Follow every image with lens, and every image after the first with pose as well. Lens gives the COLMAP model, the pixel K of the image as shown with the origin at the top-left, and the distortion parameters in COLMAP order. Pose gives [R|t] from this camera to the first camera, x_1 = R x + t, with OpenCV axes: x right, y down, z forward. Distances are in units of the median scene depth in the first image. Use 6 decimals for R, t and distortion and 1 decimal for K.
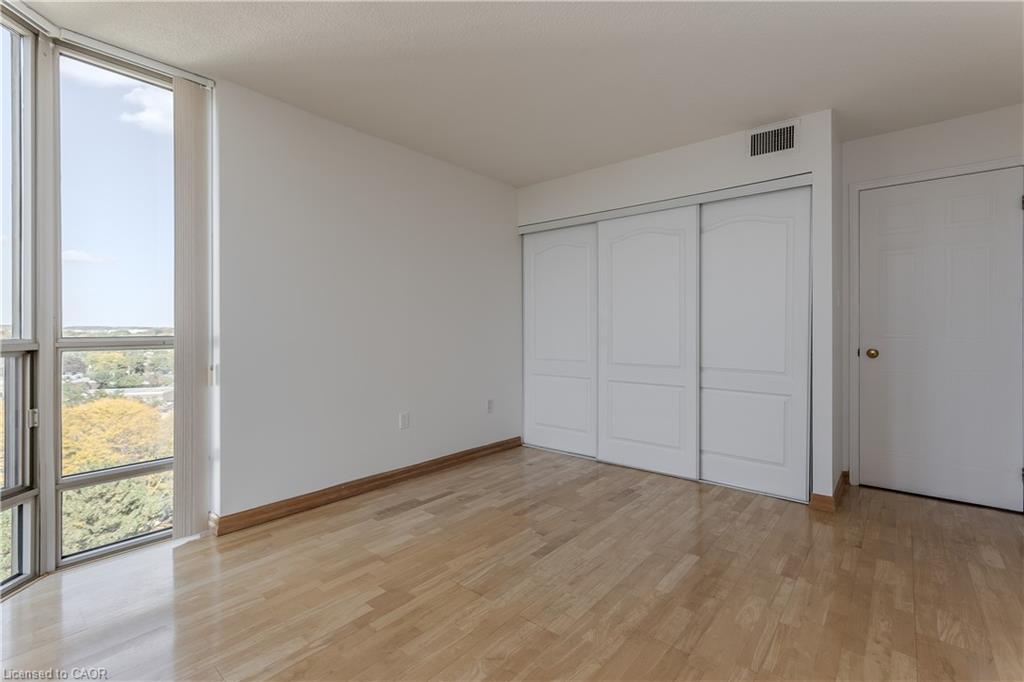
lens RADIAL K [[468.2, 0, 506.1], [0, 468.2, 333.2], [0, 0, 1]] dist [-0.001492, -0.000388]
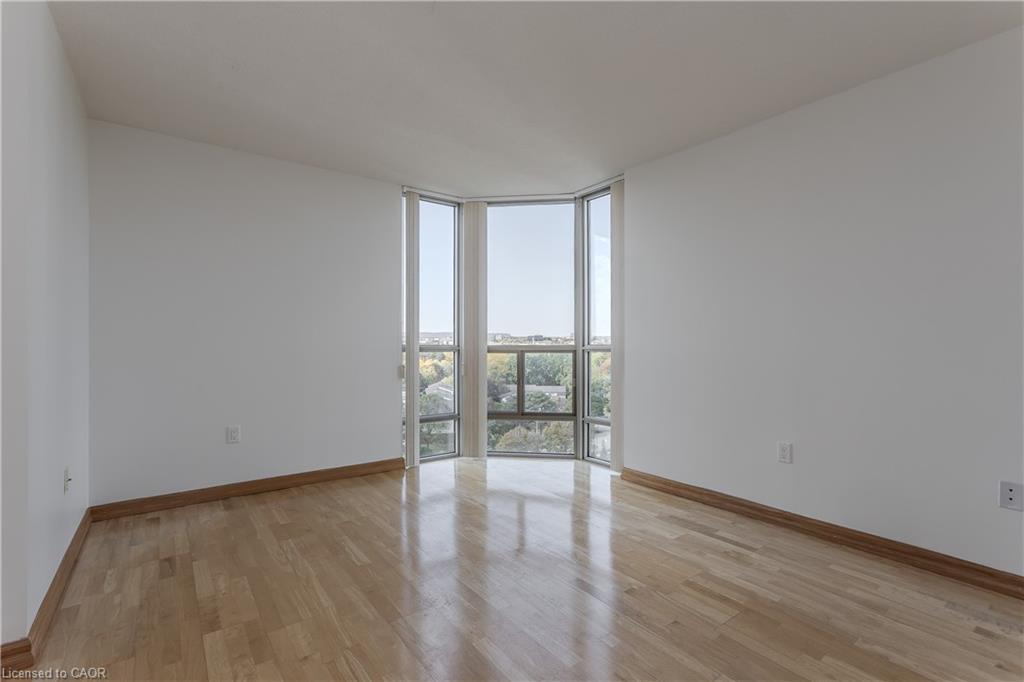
lens RADIAL K [[468.2, 0, 506.5], [0, 468.2, 342.6], [0, 0, 1]] dist [-0.001492, -0.000388]
pose [[-0.233880, 0.001832, -0.972264, 0.780374], [-0.004581, 0.999985, 0.002987, -0.002071], [0.972255, 0.005152, -0.233868, 0.839295]]
